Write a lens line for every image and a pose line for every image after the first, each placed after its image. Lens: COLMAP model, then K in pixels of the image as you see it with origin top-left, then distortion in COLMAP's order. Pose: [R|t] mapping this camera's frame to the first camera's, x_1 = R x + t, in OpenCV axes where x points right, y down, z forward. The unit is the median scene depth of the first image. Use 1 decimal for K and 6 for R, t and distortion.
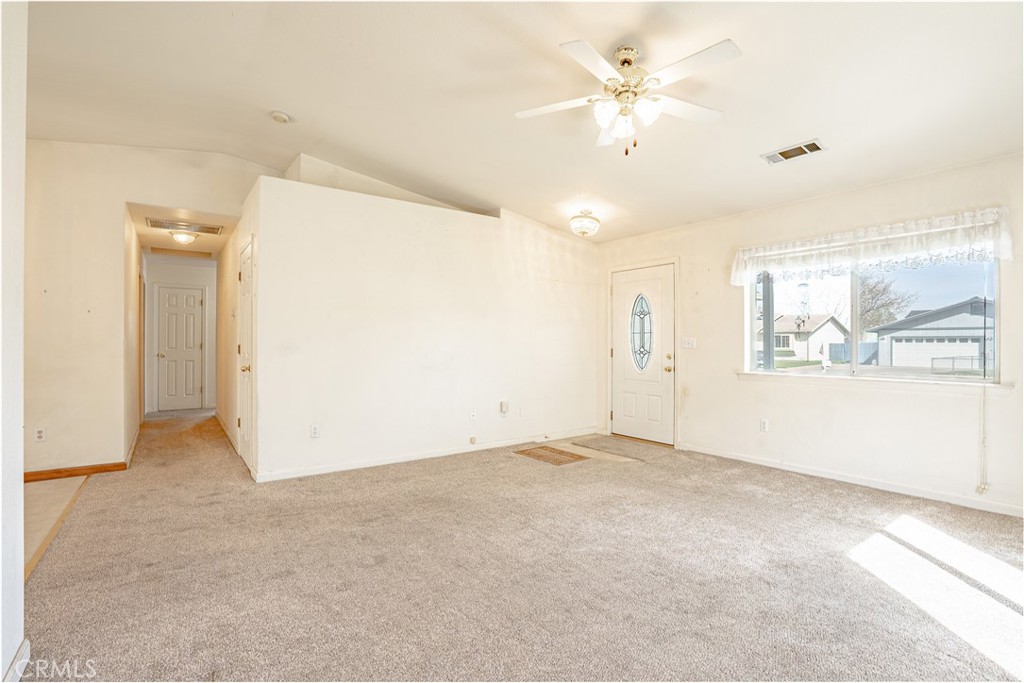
lens RADIAL K [[475.1, 0, 508.2], [0, 475.1, 341.2], [0, 0, 1]] dist [-0.058488, 0.023564]
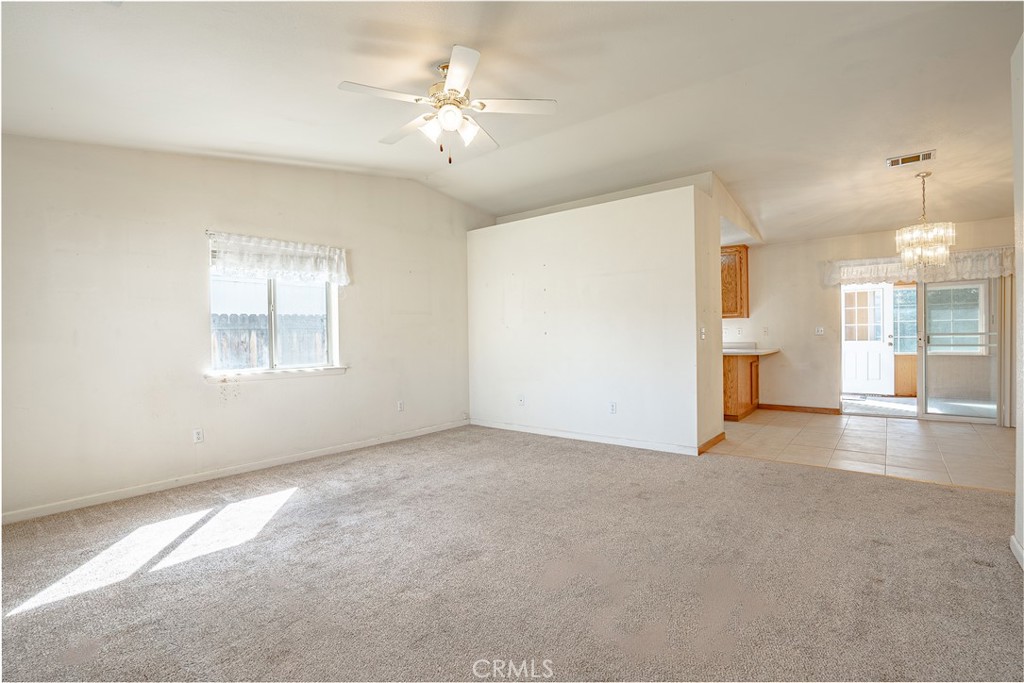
lens RADIAL K [[485.4, 0, 503.1], [0, 485.4, 340.5], [0, 0, 1]] dist [-0.043764, 0.001605]
pose [[-0.969698, 0.017050, -0.243710, 0.280444], [0.015845, 0.999851, 0.006904, 0.004296], [0.243791, 0.002833, -0.969824, 1.434484]]
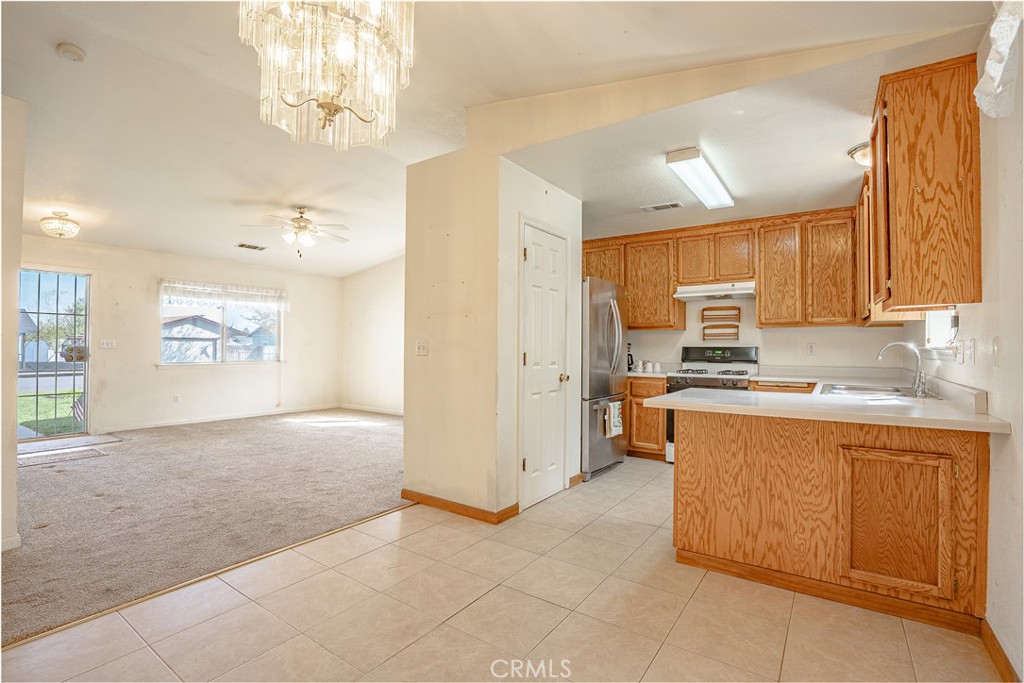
lens RADIAL K [[475.1, 0, 508.2], [0, 475.1, 341.2], [0, 0, 1]] dist [-0.058488, 0.023564]
pose [[-0.318166, 0.006609, 0.948012, -1.405903], [-0.009727, 0.999900, -0.010235, -0.001699], [-0.947985, -0.012477, -0.318070, 0.529181]]
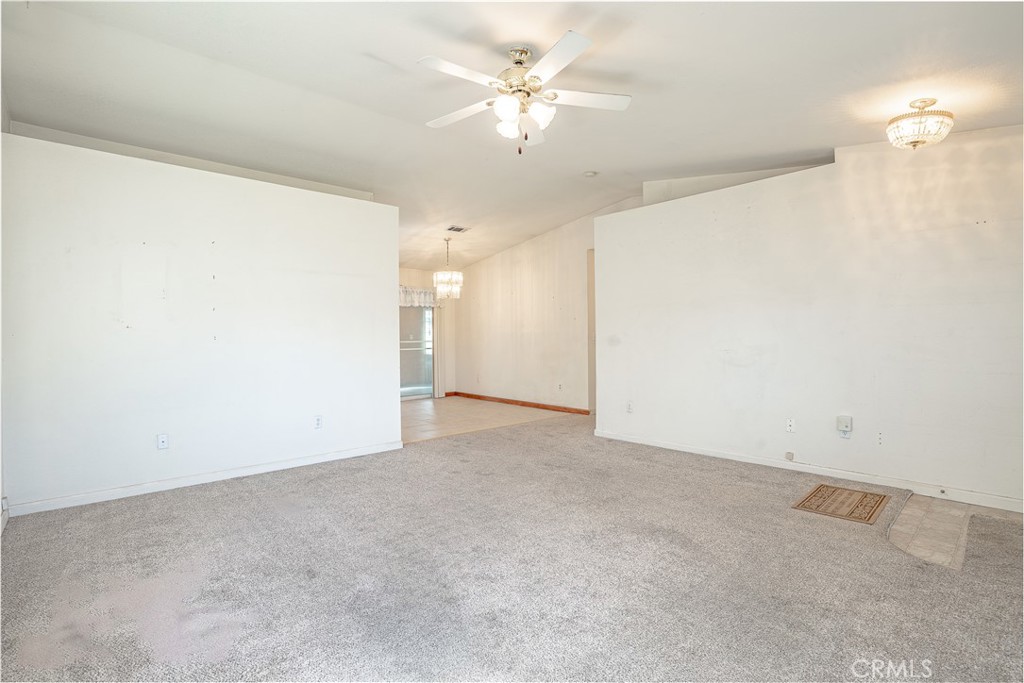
lens RADIAL K [[479.0, 0, 512.0], [0, 479.0, 341.5], [0, 0, 1]] dist [-0.057534, 0.000096]
pose [[0.110775, 0.009089, -0.993804, 0.867332], [0.012782, 0.999862, 0.010569, -0.000686], [0.993763, -0.013874, 0.110644, 0.585700]]
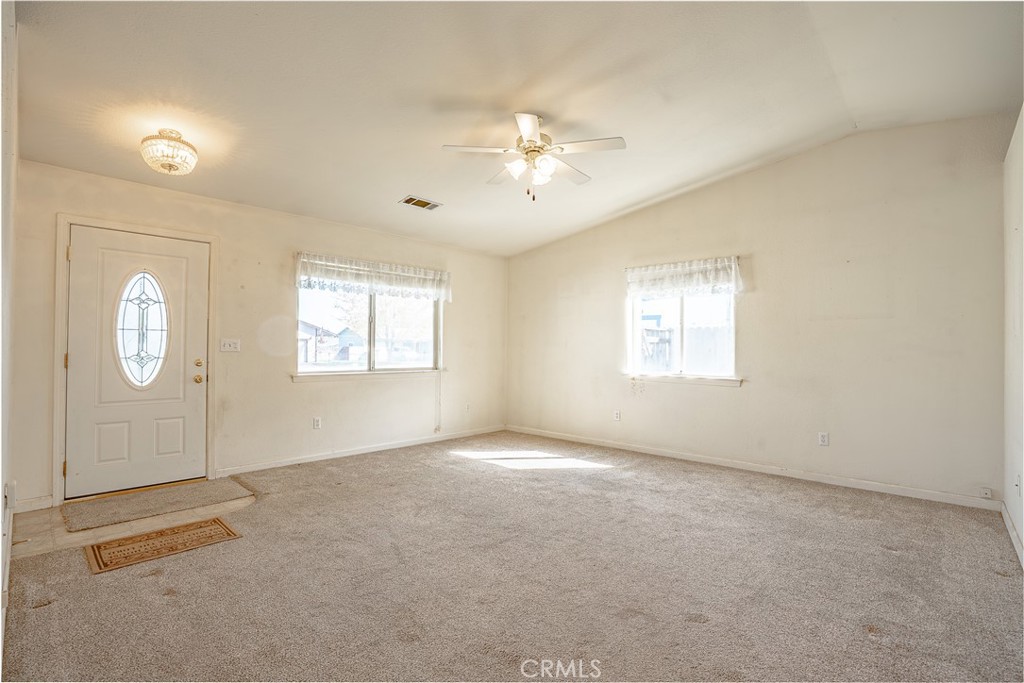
lens RADIAL K [[475.1, 0, 508.2], [0, 475.1, 341.2], [0, 0, 1]] dist [-0.058488, 0.023564]
pose [[-0.178707, 0.007524, 0.983873, -0.673822], [-0.011850, 0.999882, -0.009799, -0.001474], [-0.983831, -0.013410, -0.178597, 0.877943]]
